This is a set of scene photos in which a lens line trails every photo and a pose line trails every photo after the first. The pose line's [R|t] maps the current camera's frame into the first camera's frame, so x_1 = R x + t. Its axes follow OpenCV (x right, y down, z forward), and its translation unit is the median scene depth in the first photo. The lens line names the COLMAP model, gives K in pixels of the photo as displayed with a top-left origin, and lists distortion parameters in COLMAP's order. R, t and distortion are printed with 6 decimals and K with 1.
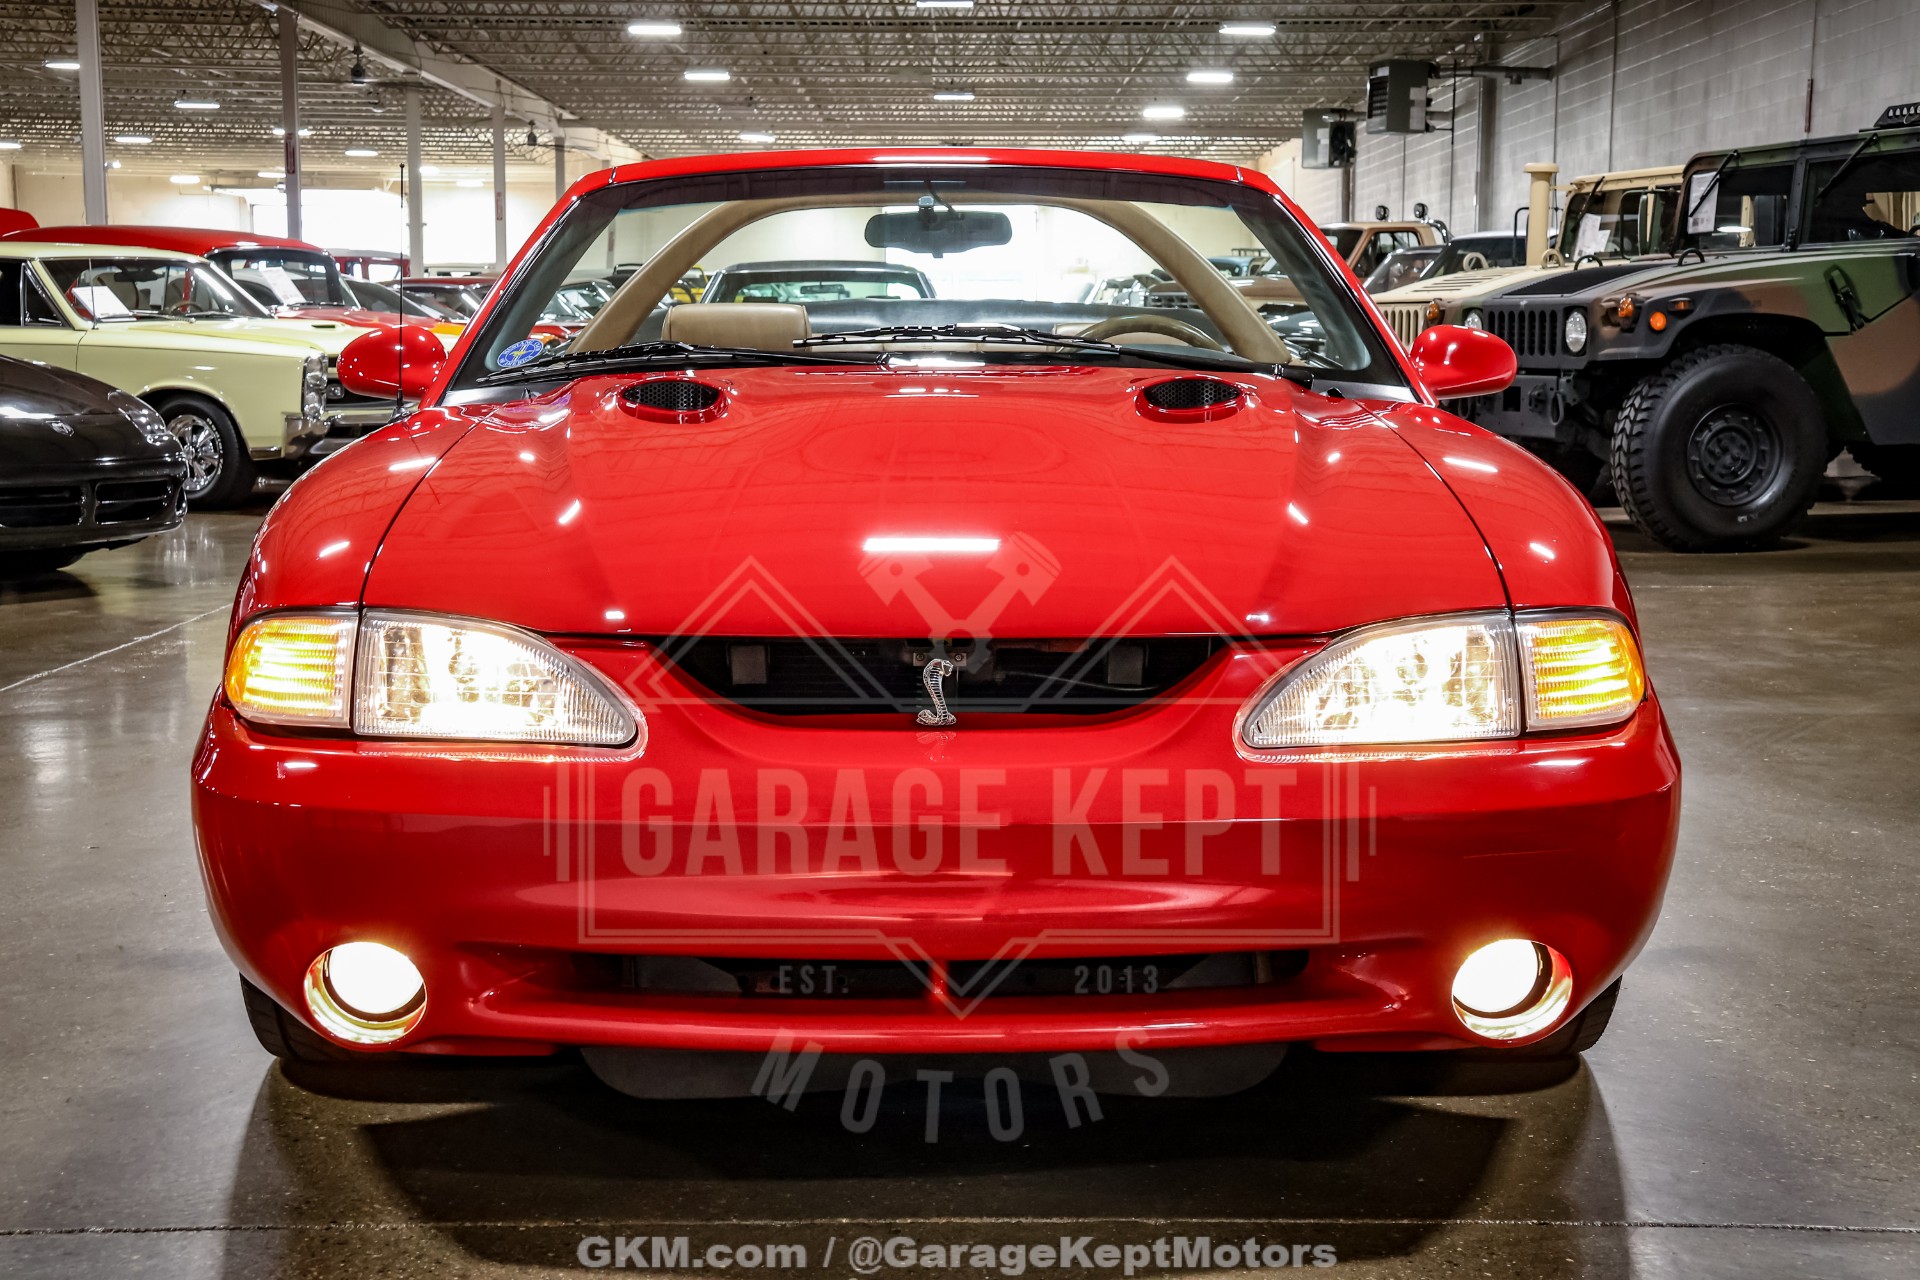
lens RADIAL K [[3164.1, 0, 960.4], [0, 3164.1, 616.8], [0, 0, 1]] dist [0.118209, 0.865711]
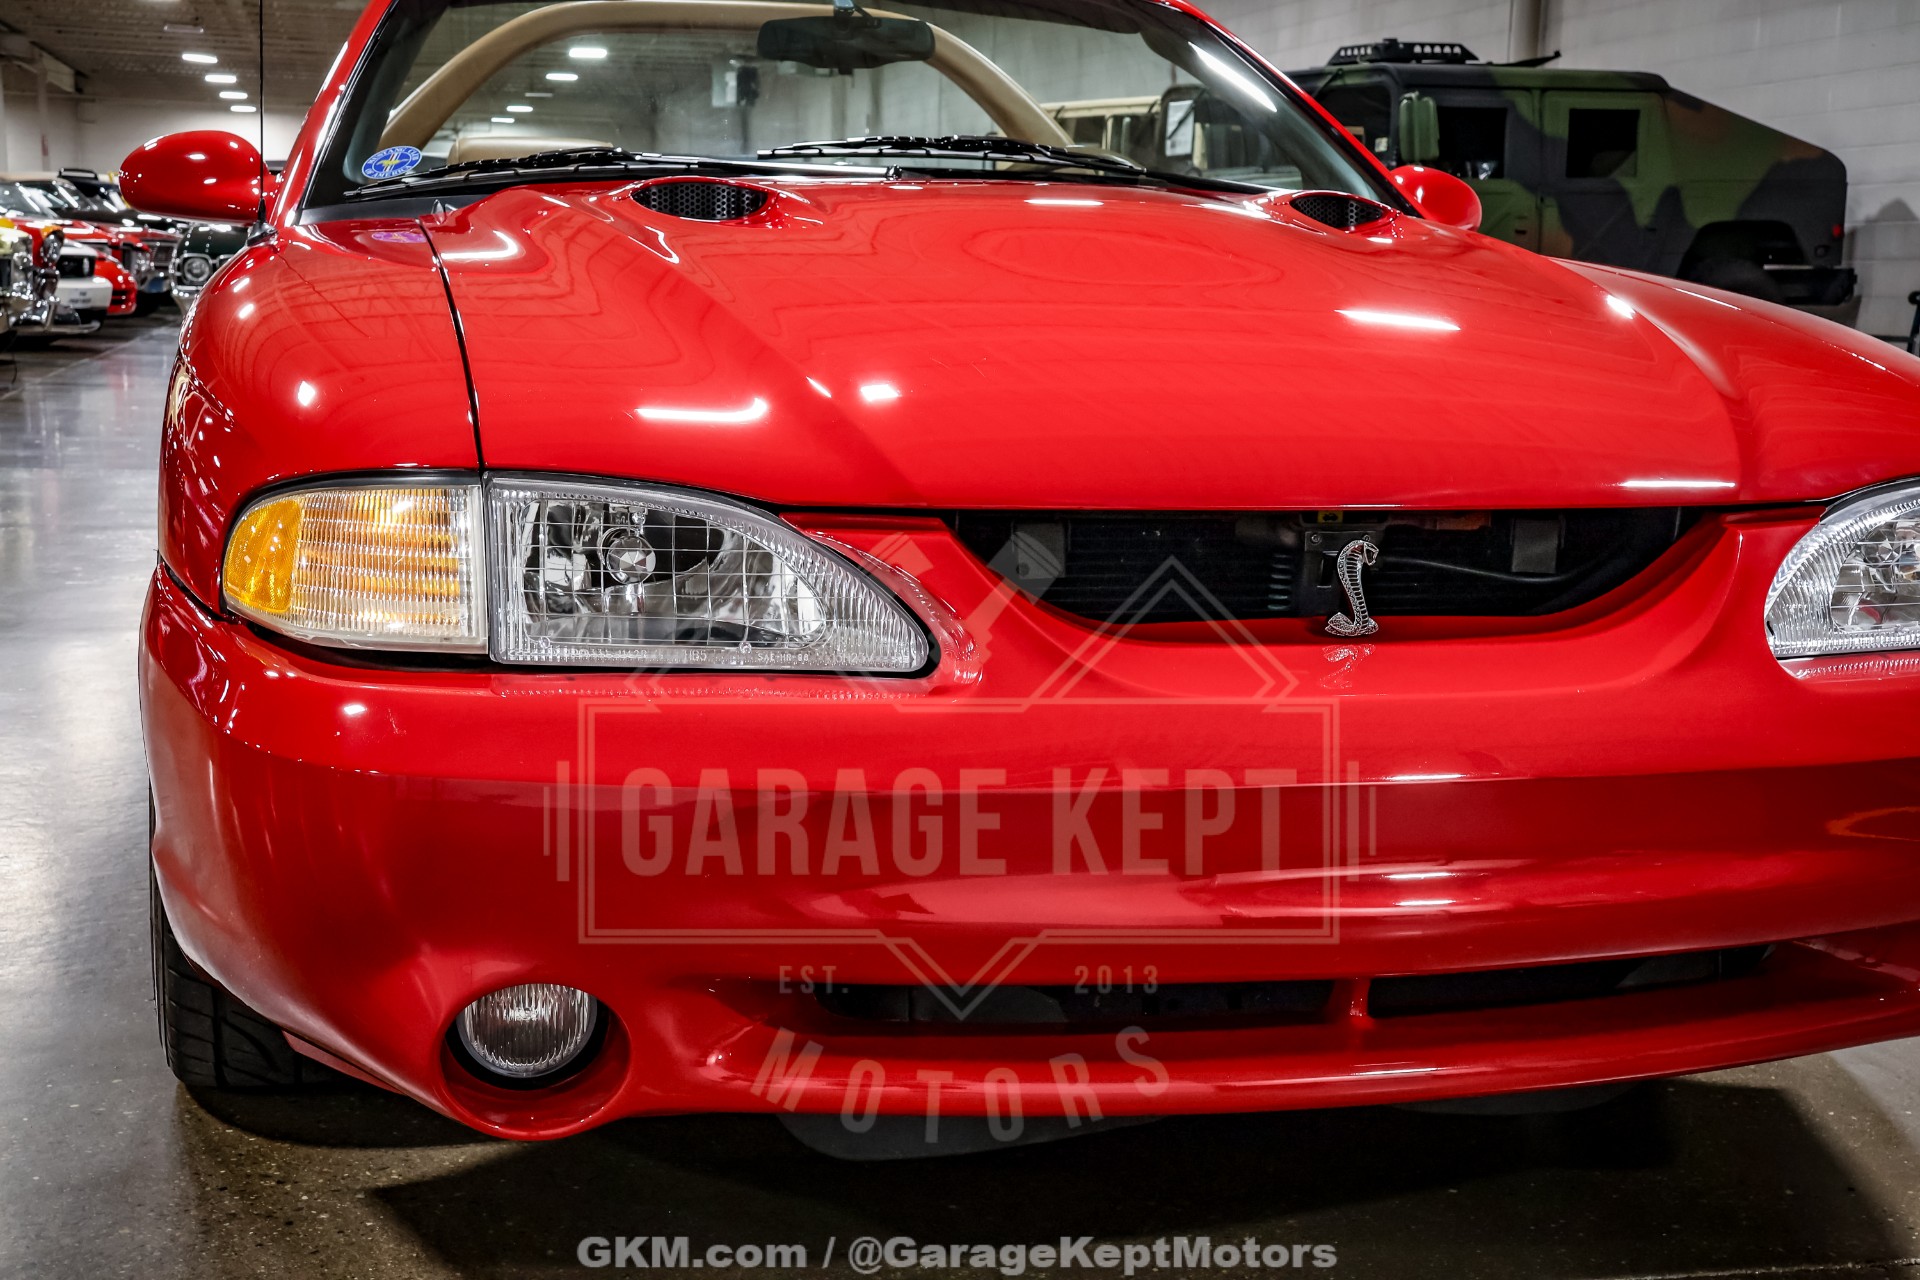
lens RADIAL K [[2678.1, 0, 1011.9], [0, 2678.1, 641.9], [0, 0, 1]] dist [0.007871, 0.580434]
pose [[0.971284, -0.017848, 0.237251, -0.116513], [0.005716, 0.998645, 0.051728, 0.002476], [-0.237853, -0.048887, 0.970070, 0.234159]]
